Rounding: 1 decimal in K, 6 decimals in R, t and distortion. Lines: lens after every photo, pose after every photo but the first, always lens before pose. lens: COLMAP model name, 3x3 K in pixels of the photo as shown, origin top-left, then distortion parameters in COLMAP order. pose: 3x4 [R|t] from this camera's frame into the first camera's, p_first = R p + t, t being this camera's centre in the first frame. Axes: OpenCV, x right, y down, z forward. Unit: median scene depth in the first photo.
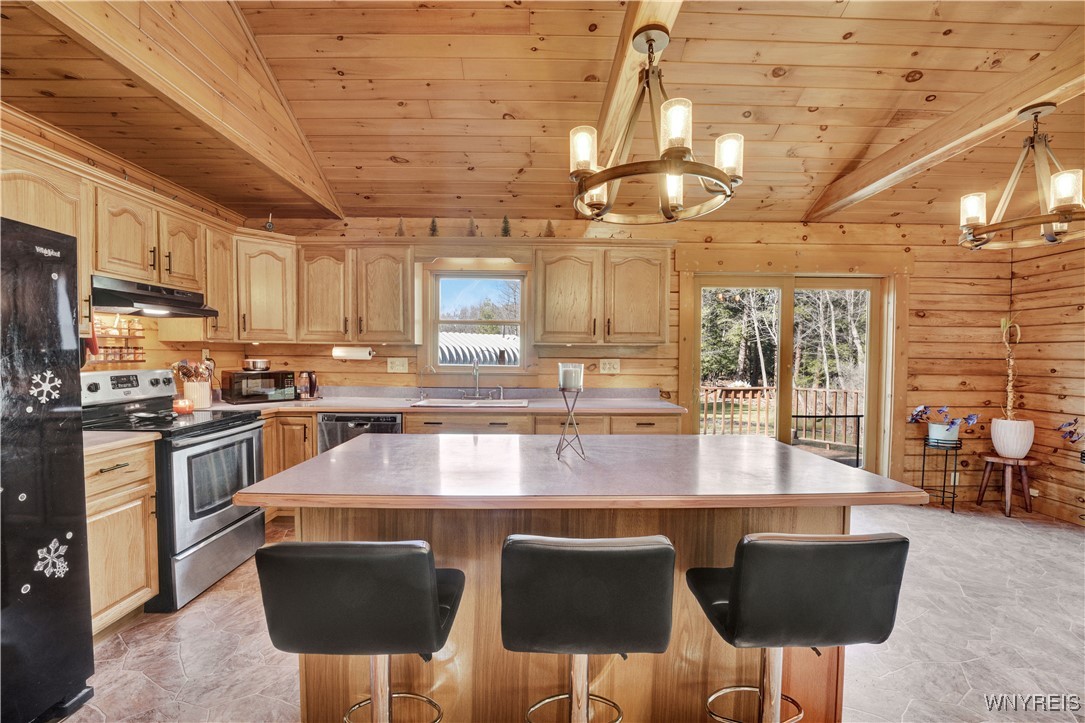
lens RADIAL K [[461.0, 0, 538.3], [0, 461.0, 371.4], [0, 0, 1]] dist [-0.001945, -0.000353]
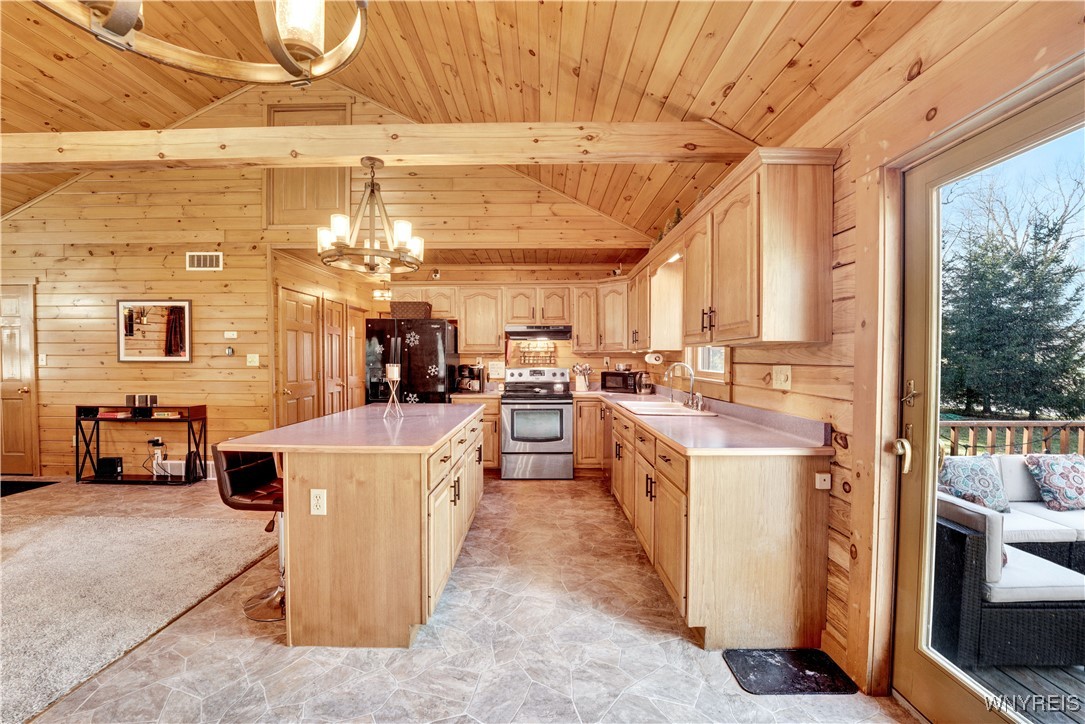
lens RADIAL K [[461.0, 0, 538.3], [0, 461.0, 371.9], [0, 0, 1]] dist [-0.001945, -0.000353]
pose [[-0.027059, 0.022157, -0.999388, 0.943046], [-0.039069, 0.998967, 0.023205, -0.024562], [0.998870, 0.039673, -0.026165, 0.835974]]
